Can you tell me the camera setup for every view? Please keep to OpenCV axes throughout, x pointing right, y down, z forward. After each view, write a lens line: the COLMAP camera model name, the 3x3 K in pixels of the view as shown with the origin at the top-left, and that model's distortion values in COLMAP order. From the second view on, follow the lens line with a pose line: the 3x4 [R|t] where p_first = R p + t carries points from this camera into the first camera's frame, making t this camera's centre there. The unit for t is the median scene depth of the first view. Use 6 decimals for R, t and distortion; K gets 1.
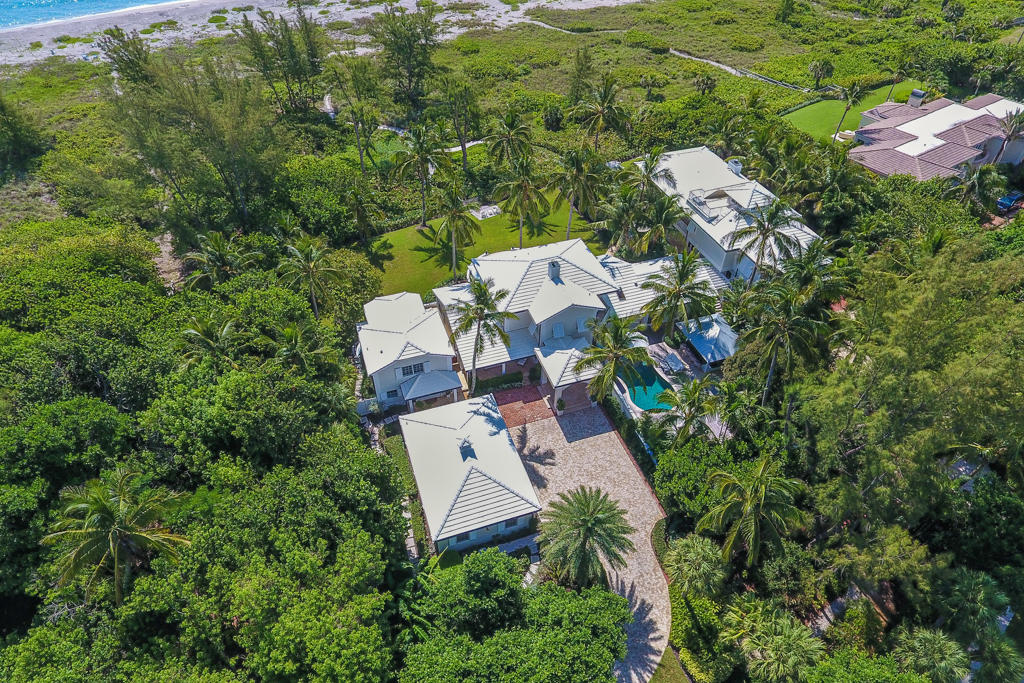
lens RADIAL K [[604.9, 0, 512.5], [0, 604.9, 342.2], [0, 0, 1]] dist [0.004408, 0.002381]
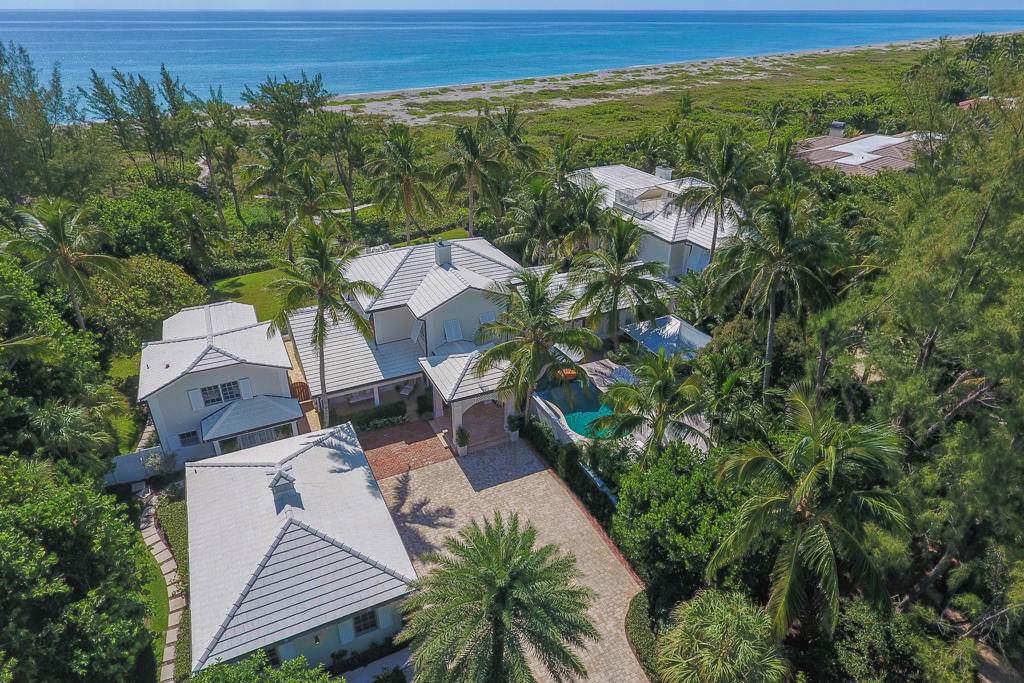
lens RADIAL K [[604.9, 0, 510.5], [0, 604.9, 341.7], [0, 0, 1]] dist [0.004408, 0.002381]
pose [[0.992803, -0.054063, 0.106864, 0.068836], [0.078808, 0.966809, -0.243041, 0.169532], [-0.090178, 0.249714, 0.964112, 0.353861]]
